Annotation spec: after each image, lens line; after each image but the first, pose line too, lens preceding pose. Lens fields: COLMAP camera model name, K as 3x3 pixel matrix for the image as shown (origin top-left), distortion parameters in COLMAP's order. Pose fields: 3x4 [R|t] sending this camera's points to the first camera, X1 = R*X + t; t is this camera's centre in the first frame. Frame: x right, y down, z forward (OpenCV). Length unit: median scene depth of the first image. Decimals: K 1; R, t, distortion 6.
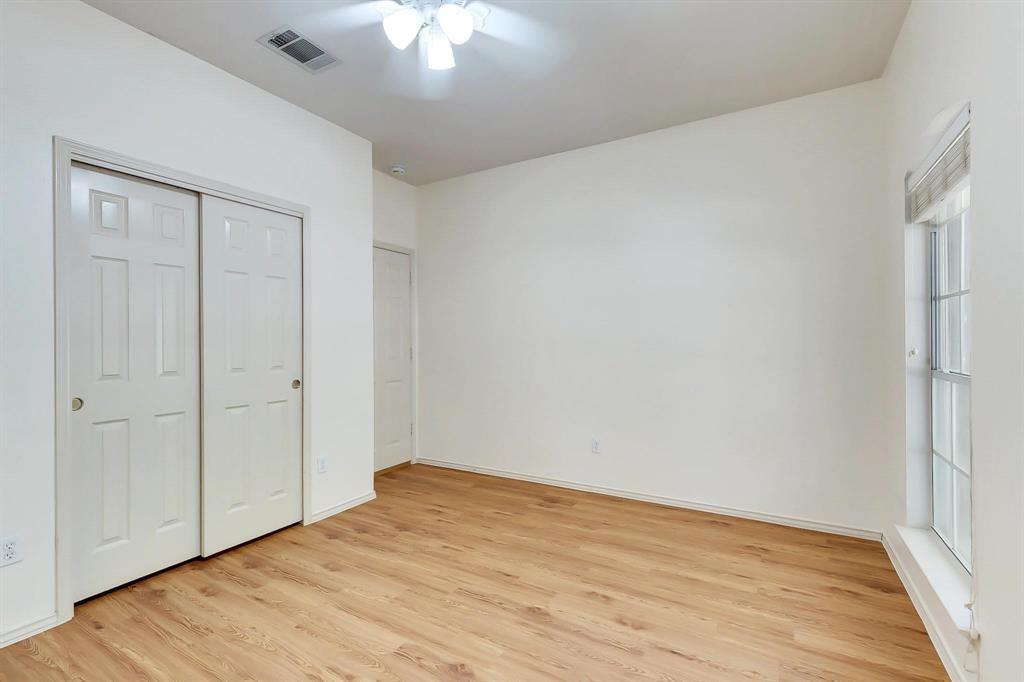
lens RADIAL K [[458.8, 0, 512.0], [0, 458.8, 341.0], [0, 0, 1]] dist [0.002781, 0.000499]
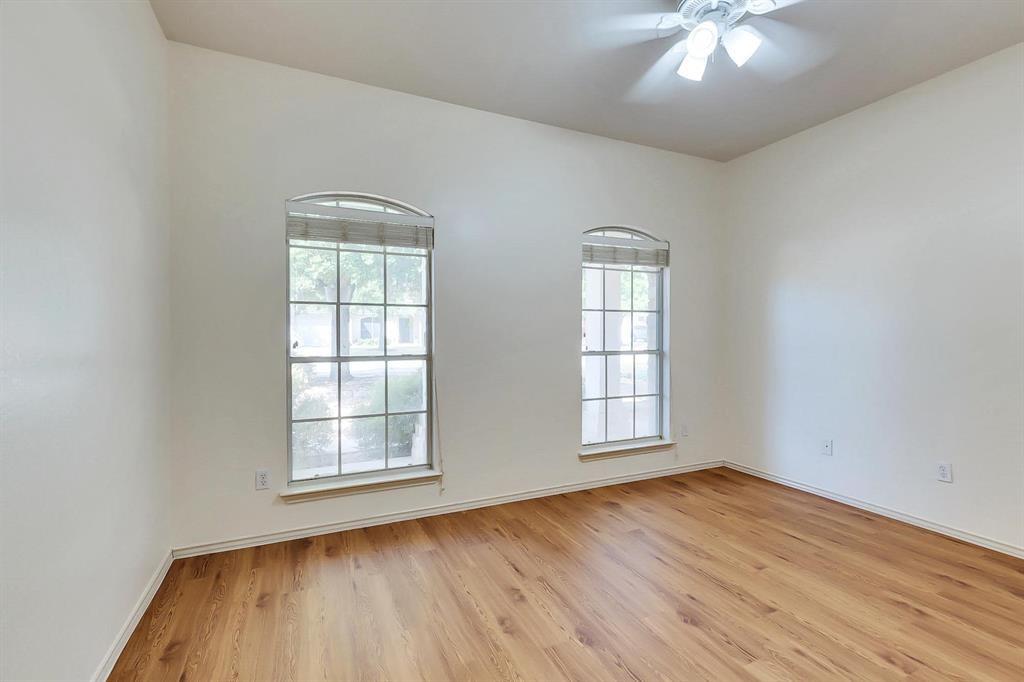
lens RADIAL K [[458.8, 0, 512.0], [0, 458.8, 341.0], [0, 0, 1]] dist [0.002781, 0.000499]
pose [[-0.821786, -0.001900, 0.569794, -0.334374], [0.004407, 0.999943, 0.009691, 0.005668], [-0.569780, 0.010475, -0.821731, 1.811630]]
